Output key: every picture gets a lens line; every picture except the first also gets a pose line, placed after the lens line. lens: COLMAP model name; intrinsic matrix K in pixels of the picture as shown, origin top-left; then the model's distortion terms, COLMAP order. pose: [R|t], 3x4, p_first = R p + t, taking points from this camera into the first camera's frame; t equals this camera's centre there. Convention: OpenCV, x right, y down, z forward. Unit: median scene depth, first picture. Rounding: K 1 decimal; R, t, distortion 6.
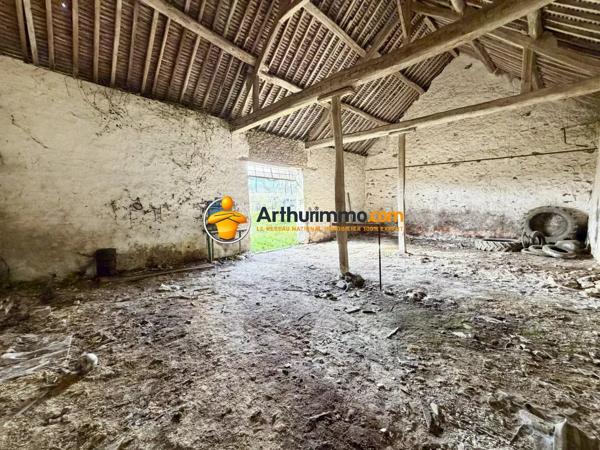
lens RADIAL K [[240.9, 0, 290.3], [0, 240.9, 227.6], [0, 0, 1]] dist [-0.001555, -0.000070]
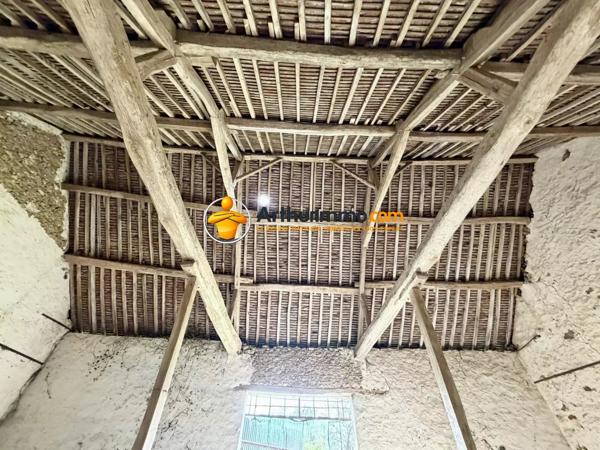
lens RADIAL K [[240.9, 0, 290.3], [0, 240.9, 227.6], [0, 0, 1]] dist [-0.001555, -0.000070]
pose [[0.733402, -0.477503, -0.483851, 0.546751], [-0.095923, 0.631947, -0.769052, -0.036289], [0.672993, 0.610437, 0.417668, 0.493668]]
